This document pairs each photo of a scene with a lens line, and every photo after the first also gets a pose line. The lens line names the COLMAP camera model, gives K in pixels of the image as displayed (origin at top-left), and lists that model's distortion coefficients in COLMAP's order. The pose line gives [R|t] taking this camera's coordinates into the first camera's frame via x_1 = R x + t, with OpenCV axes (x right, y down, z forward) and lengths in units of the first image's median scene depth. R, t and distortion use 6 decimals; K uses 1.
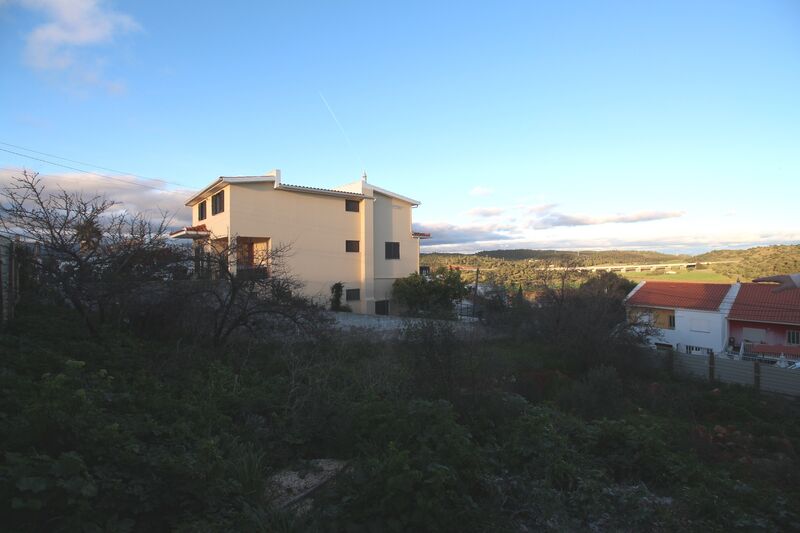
lens RADIAL K [[371.3, 0, 403.8], [0, 371.3, 259.3], [0, 0, 1]] dist [0.001111, -0.013478]
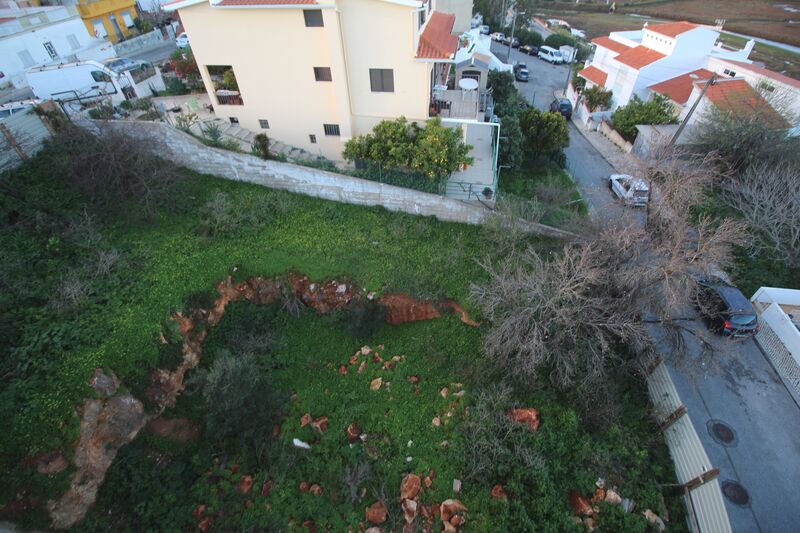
lens RADIAL K [[371.3, 0, 403.8], [0, 371.3, 259.3], [0, 0, 1]] dist [0.001111, -0.013478]
pose [[0.643281, 0.508253, -0.572598, 0.611011], [0.029716, 0.730740, 0.682009, -0.269033], [0.765054, -0.455738, 0.454968, 0.514935]]
